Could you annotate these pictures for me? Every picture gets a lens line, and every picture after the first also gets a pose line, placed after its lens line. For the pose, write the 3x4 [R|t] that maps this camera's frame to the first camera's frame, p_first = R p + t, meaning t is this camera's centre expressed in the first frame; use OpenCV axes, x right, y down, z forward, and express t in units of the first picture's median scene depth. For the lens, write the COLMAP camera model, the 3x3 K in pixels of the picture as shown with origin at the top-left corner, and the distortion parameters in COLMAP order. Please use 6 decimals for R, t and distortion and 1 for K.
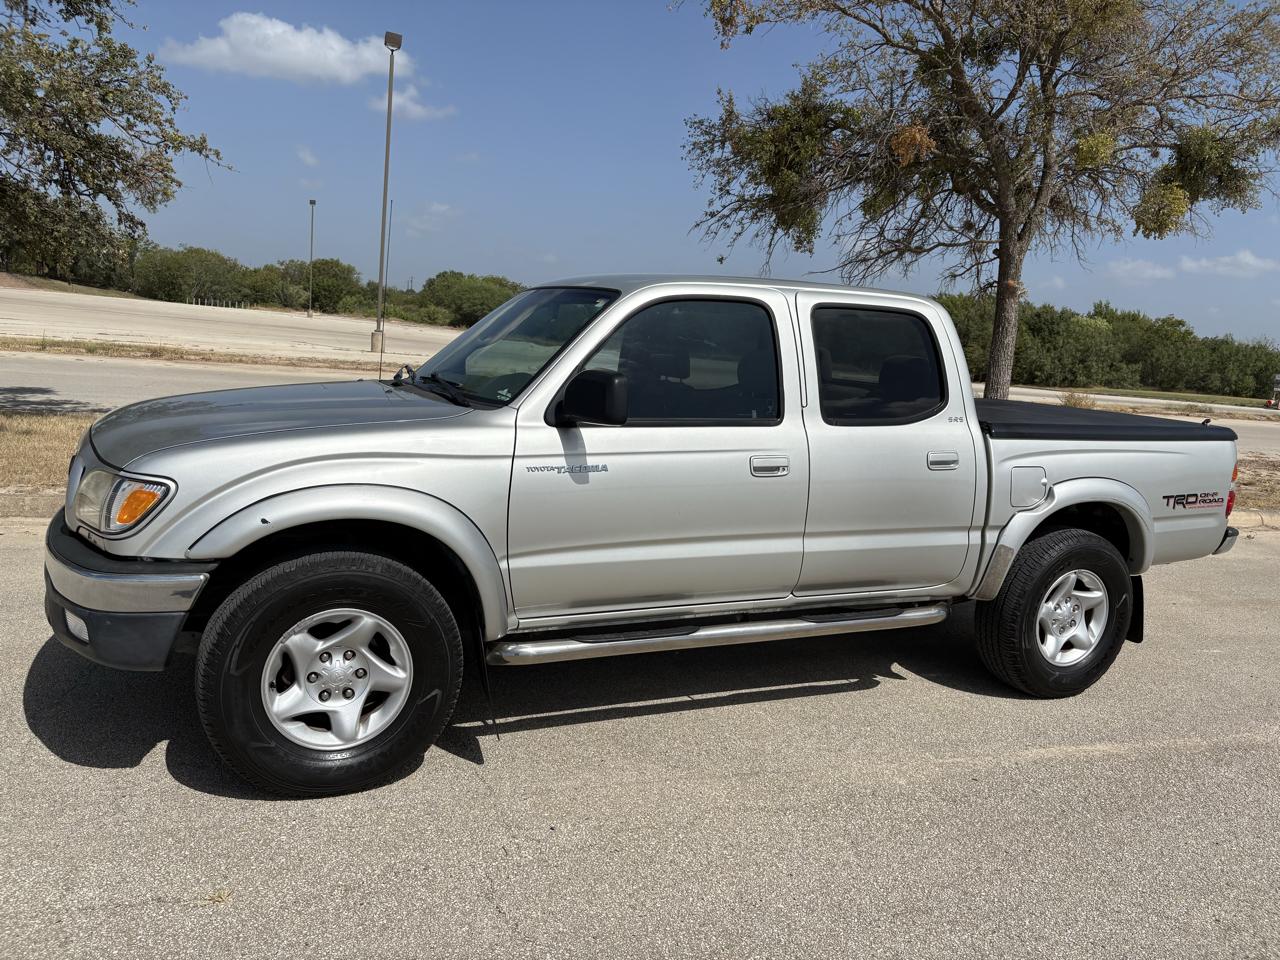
lens RADIAL K [[966.2, 0, 636.8], [0, 966.2, 487.5], [0, 0, 1]] dist [0.024187, -0.011805]
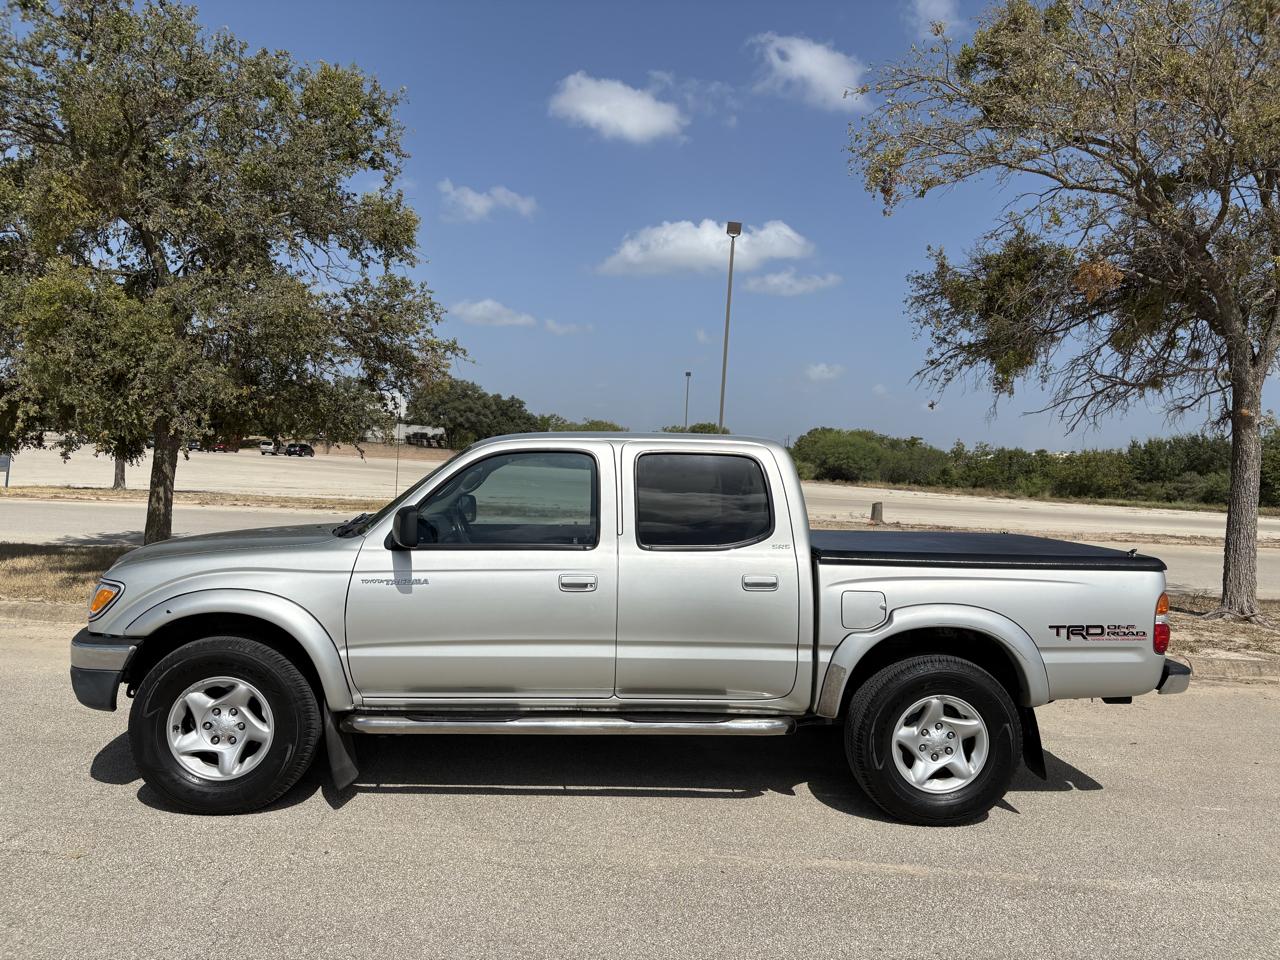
lens RADIAL K [[966.2, 0, 636.8], [0, 966.2, 487.5], [0, 0, 1]] dist [0.024187, -0.011805]
pose [[0.926293, -0.030341, -0.375581, 0.539255], [-0.029017, 0.988049, -0.151383, 0.032203], [0.375686, 0.151123, 0.914342, -0.081412]]
